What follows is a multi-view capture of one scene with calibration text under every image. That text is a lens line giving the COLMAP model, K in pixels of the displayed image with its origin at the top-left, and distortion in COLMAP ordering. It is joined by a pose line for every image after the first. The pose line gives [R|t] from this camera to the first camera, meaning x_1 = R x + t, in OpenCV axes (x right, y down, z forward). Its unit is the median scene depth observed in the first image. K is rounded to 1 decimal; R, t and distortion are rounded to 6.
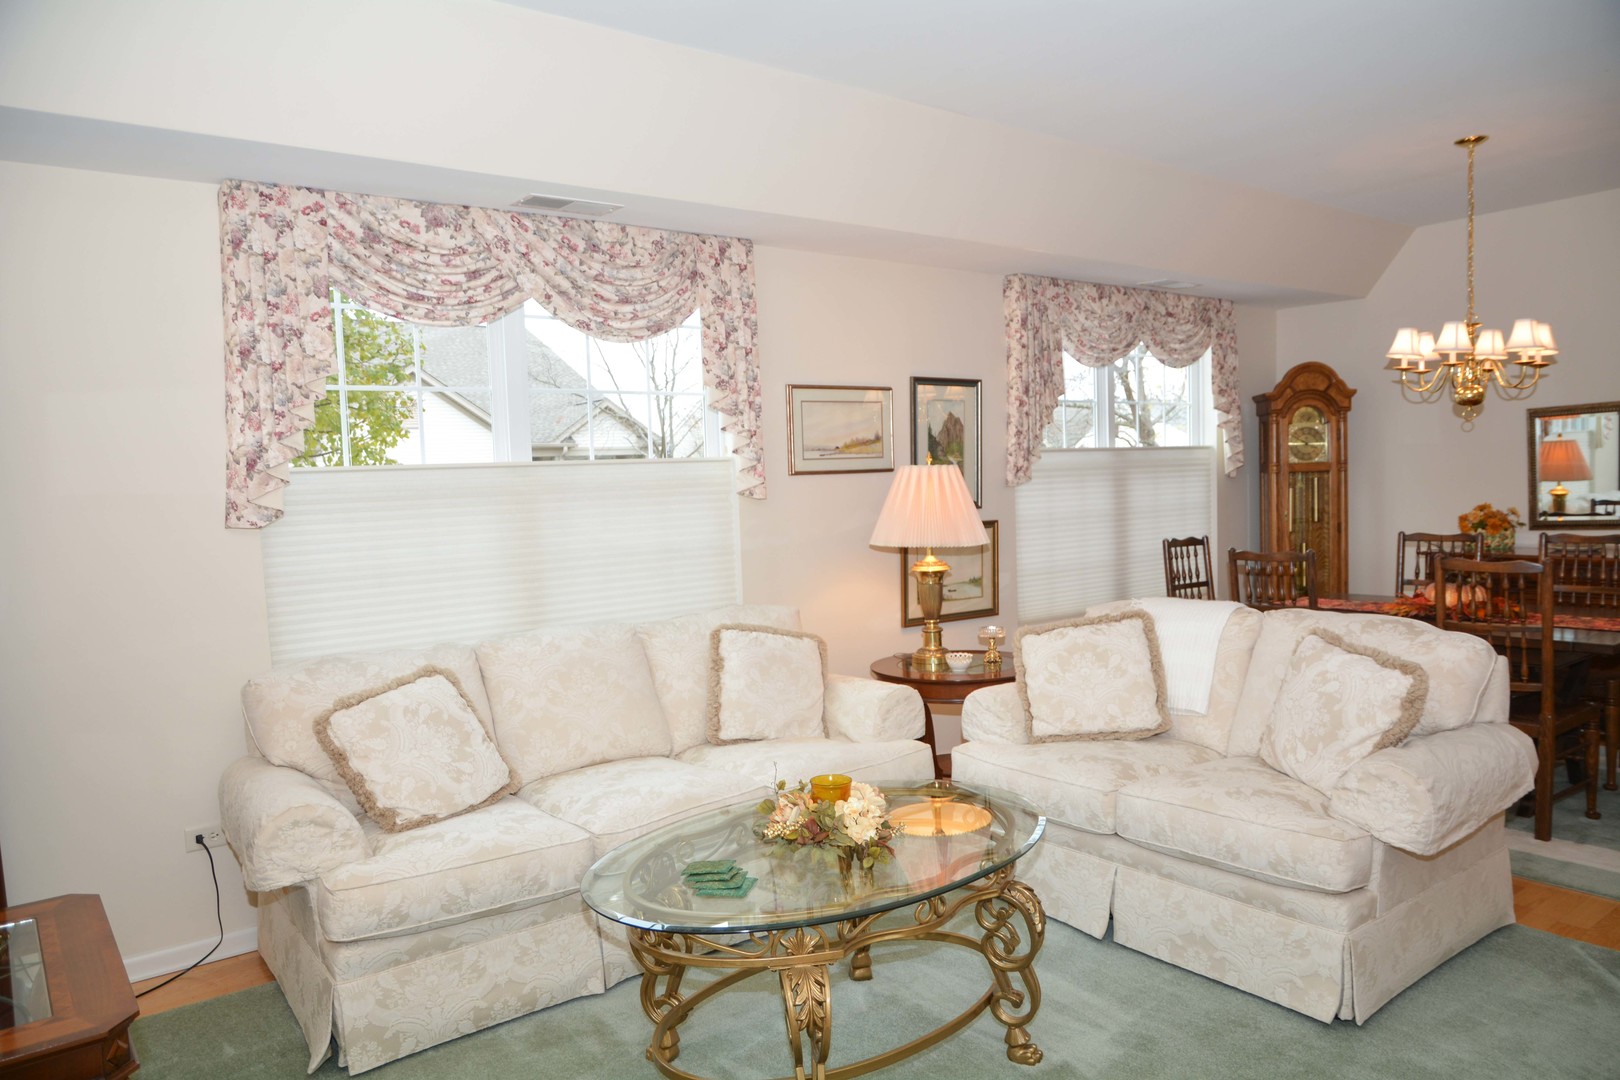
lens RADIAL K [[1099.3, 0, 810.0], [0, 1099.3, 542.8], [0, 0, 1]] dist [-0.036443, 0.009705]
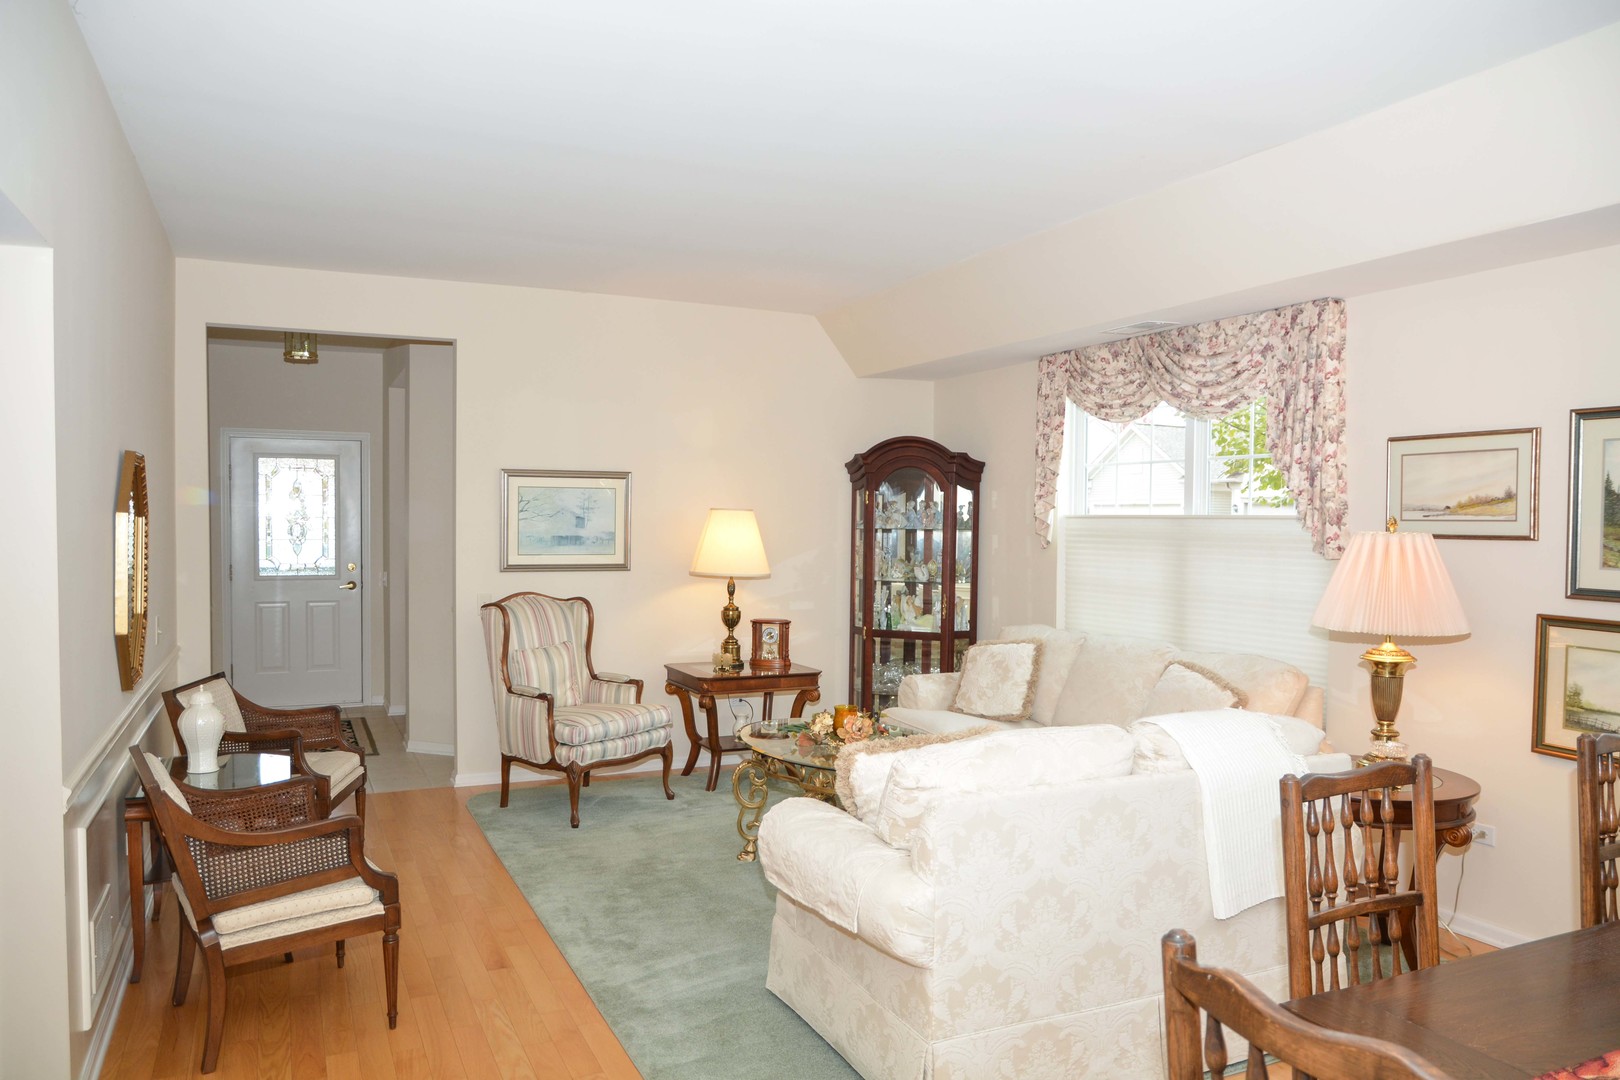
lens RADIAL K [[1099.3, 0, 809.7], [0, 1099.3, 536.1], [0, 0, 1]] dist [-0.036443, 0.009705]
pose [[-0.200334, 0.045159, -0.978686, 1.040750], [-0.066245, 0.996027, 0.059520, -0.091748], [0.977485, 0.076757, -0.196547, 0.773003]]
